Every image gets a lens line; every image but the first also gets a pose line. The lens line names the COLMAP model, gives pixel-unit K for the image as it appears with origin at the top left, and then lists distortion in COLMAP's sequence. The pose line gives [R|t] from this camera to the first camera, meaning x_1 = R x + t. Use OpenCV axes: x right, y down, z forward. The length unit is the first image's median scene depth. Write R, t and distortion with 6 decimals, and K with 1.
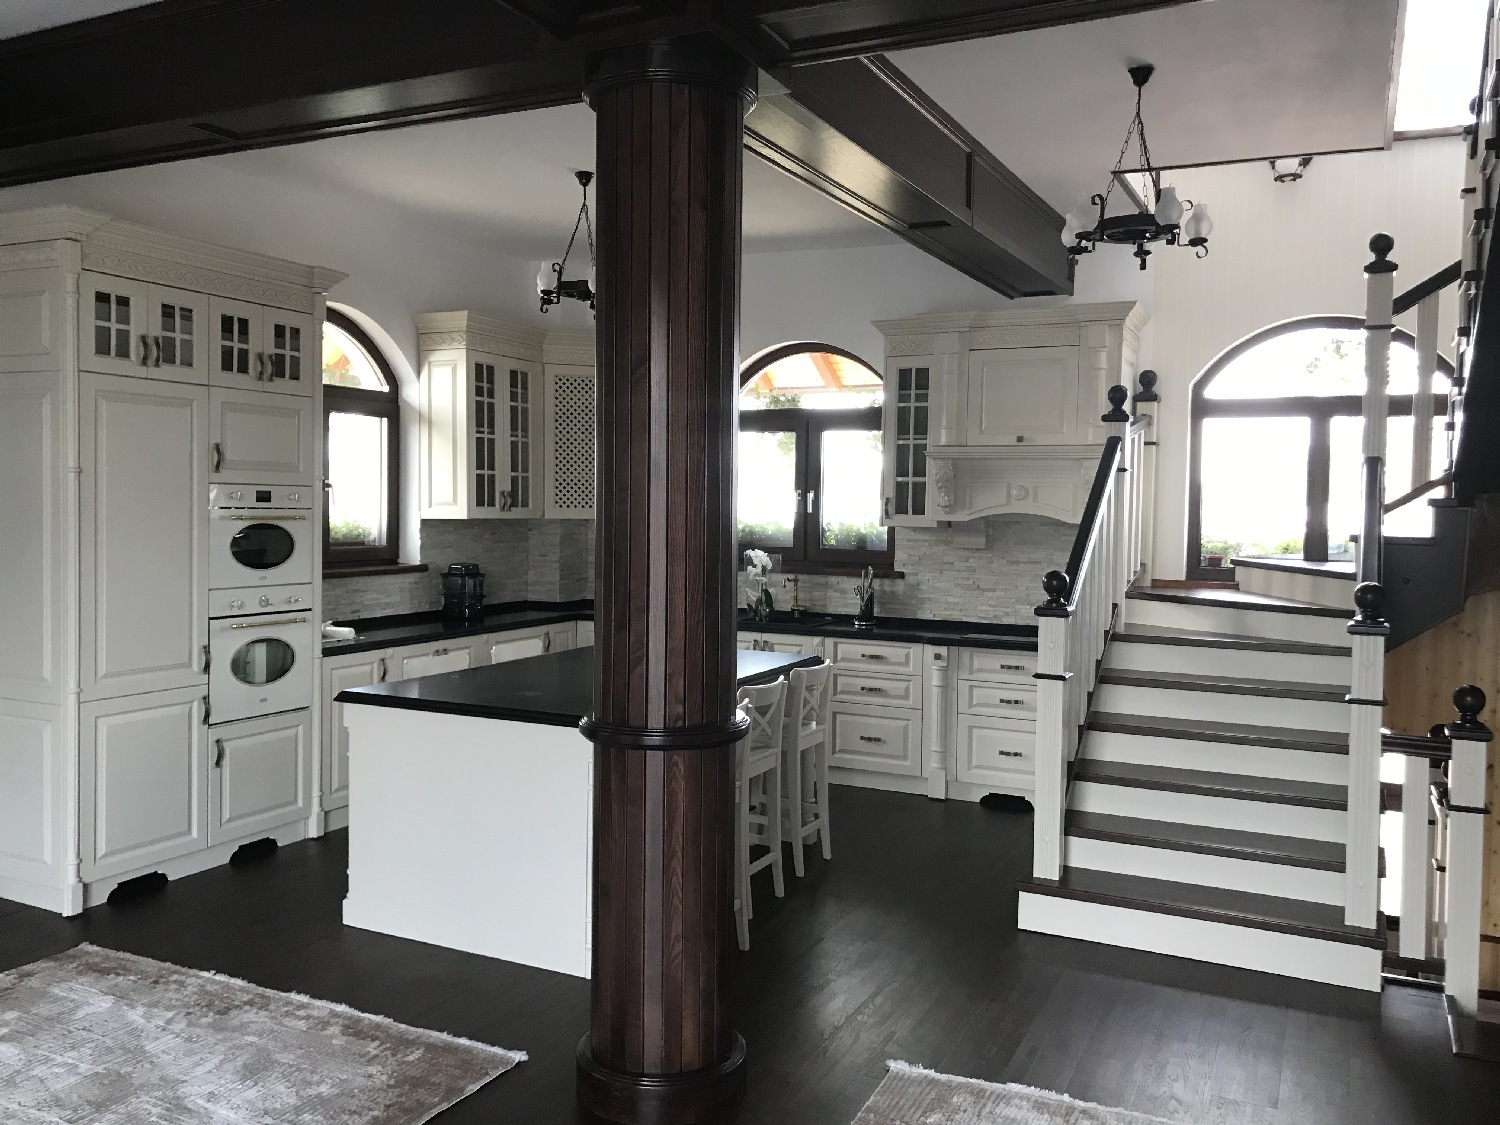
lens RADIAL K [[1245.4, 0, 772.7], [0, 1245.4, 544.0], [0, 0, 1]] dist [0.009270, -0.009167]
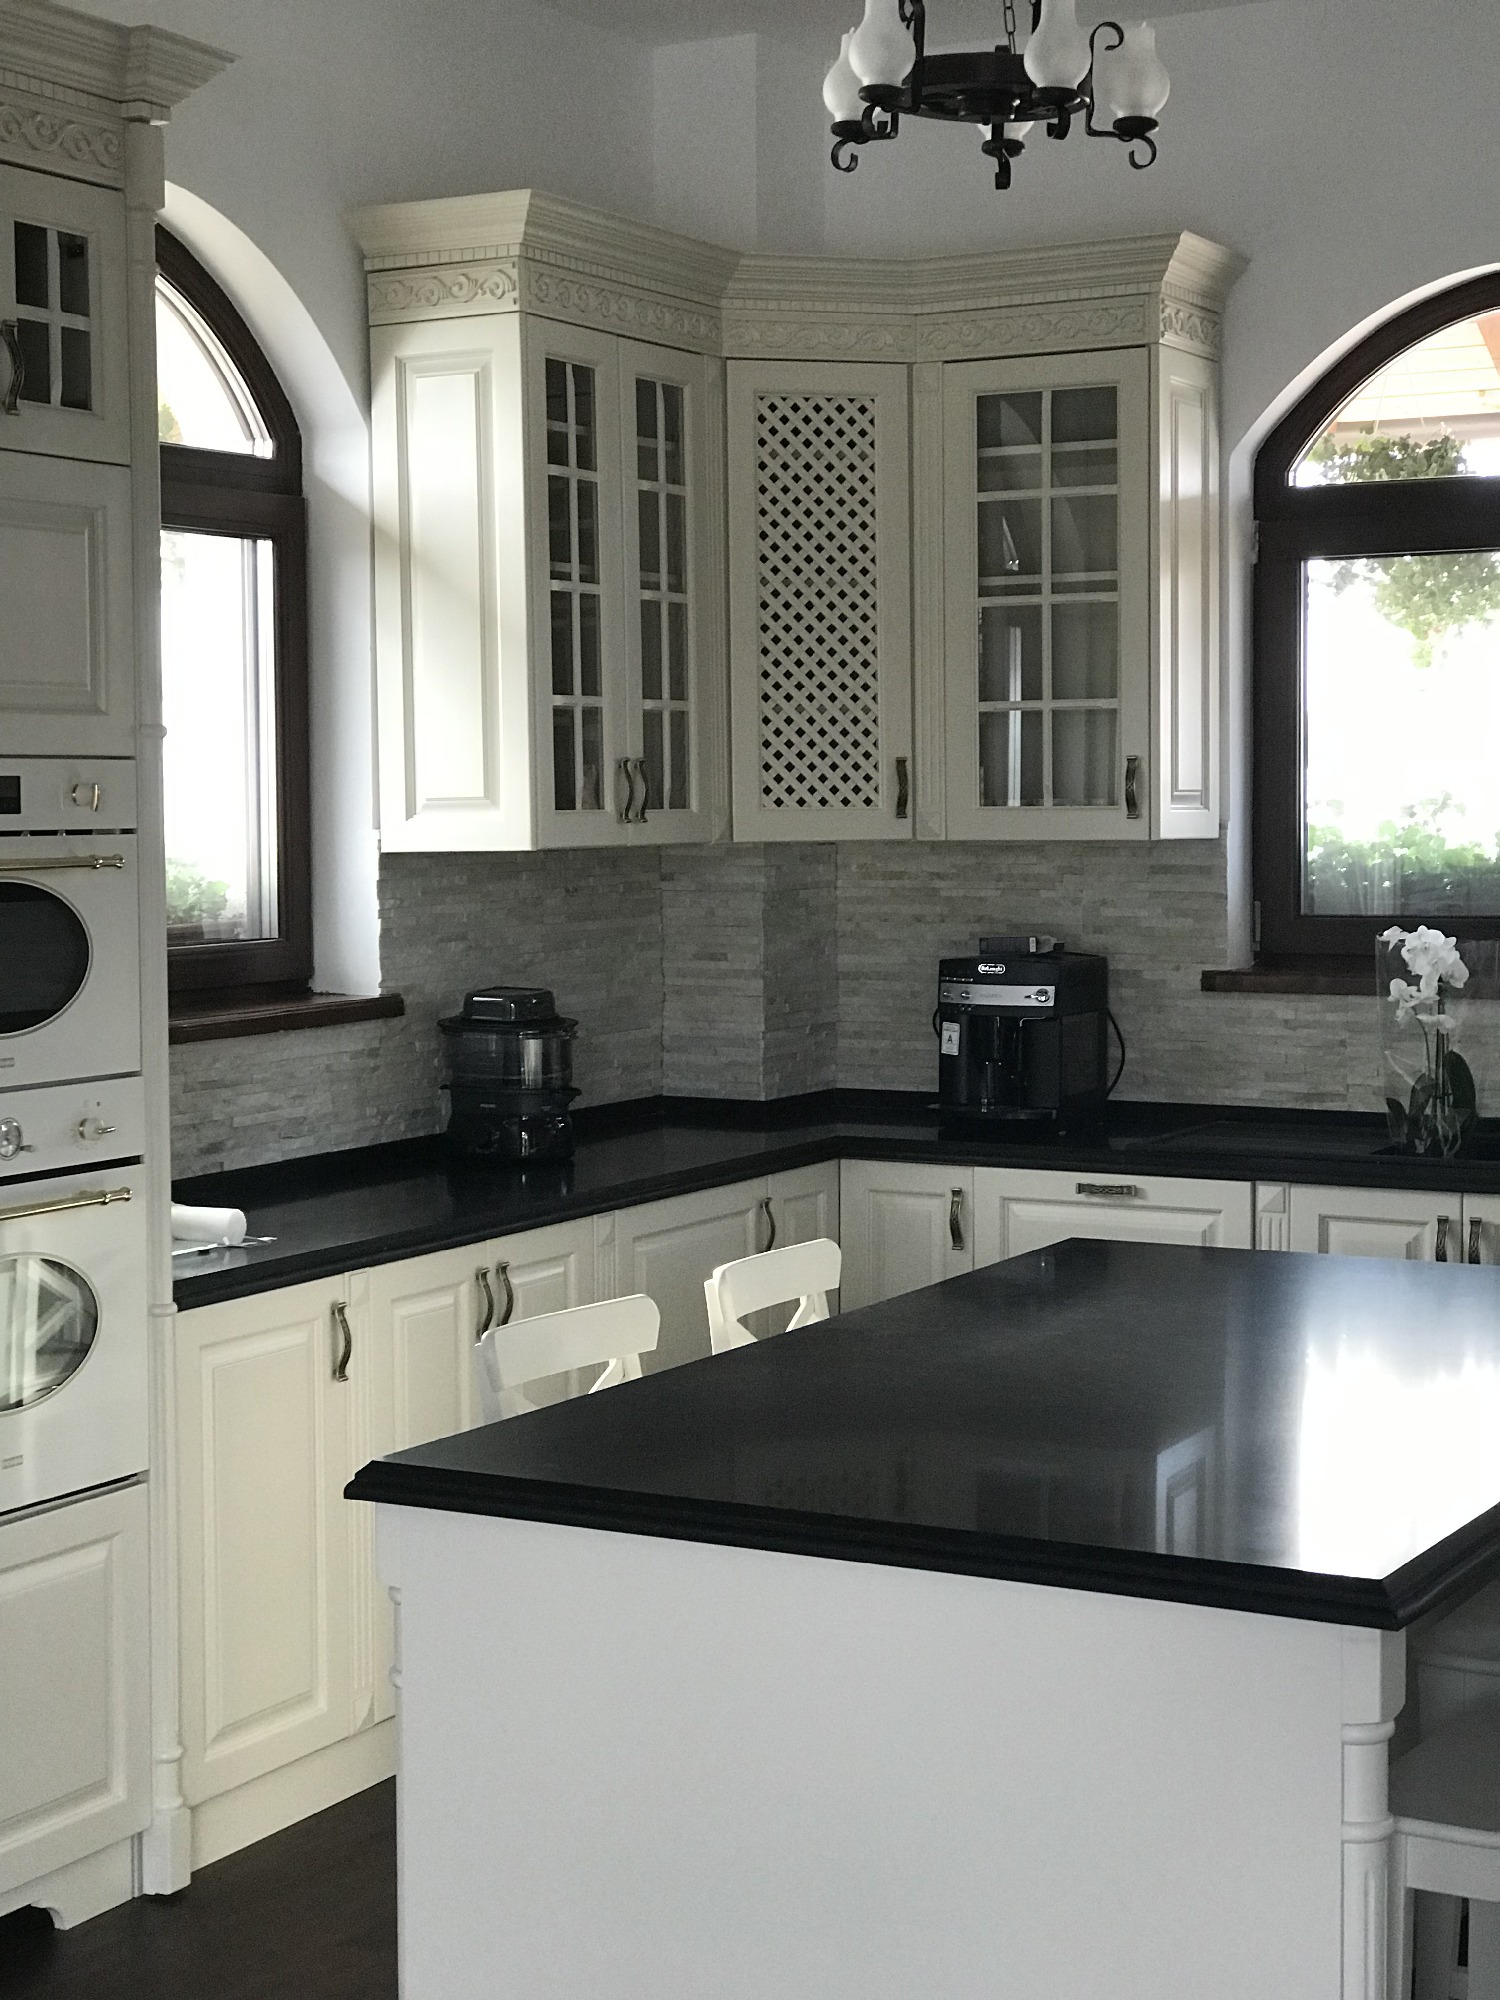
lens RADIAL K [[3326.7, 0, 750.0], [0, 3326.7, 1000.0], [0, 0, 1]] dist [-0.229597, 1.636203]
pose [[0.997526, -0.018486, -0.067819, -0.131675], [0.020683, 0.999279, 0.031835, -0.007570], [0.067182, -0.033159, 0.997190, 0.158832]]
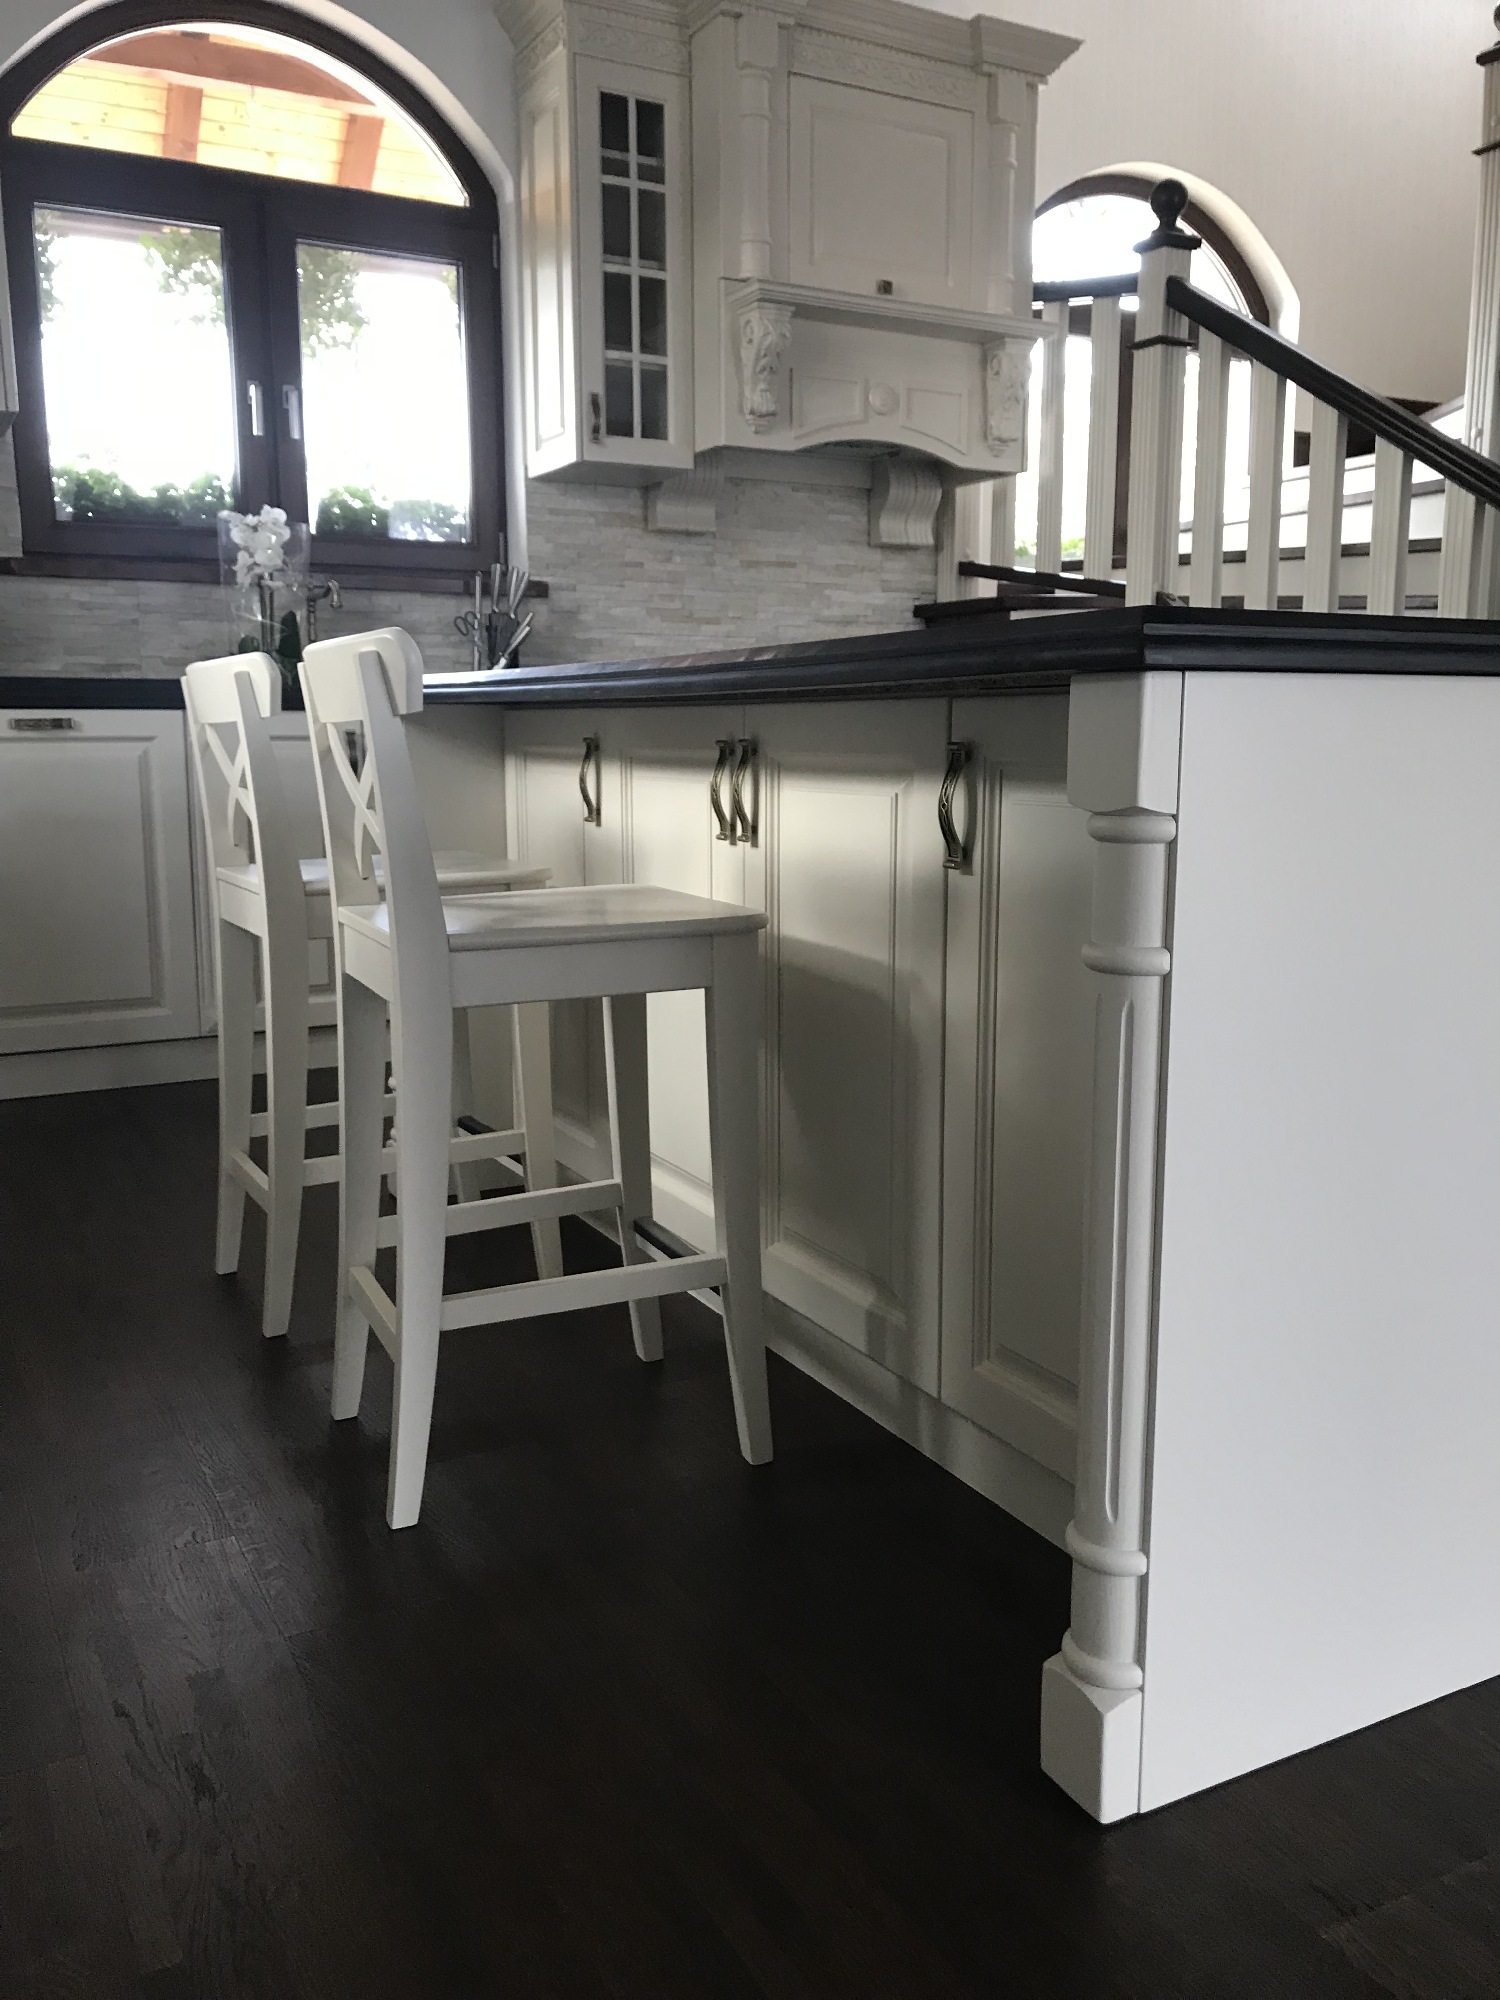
lens RADIAL K [[1660.6, 0, 750.0], [0, 1660.6, 1000.0], [0, 0, 1]] dist [0.009270, -0.009167]
pose [[0.602751, -0.147125, 0.784248, -0.369072], [0.039367, 0.987141, 0.154932, 0.085693], [-0.796958, -0.062512, 0.600792, 0.576288]]
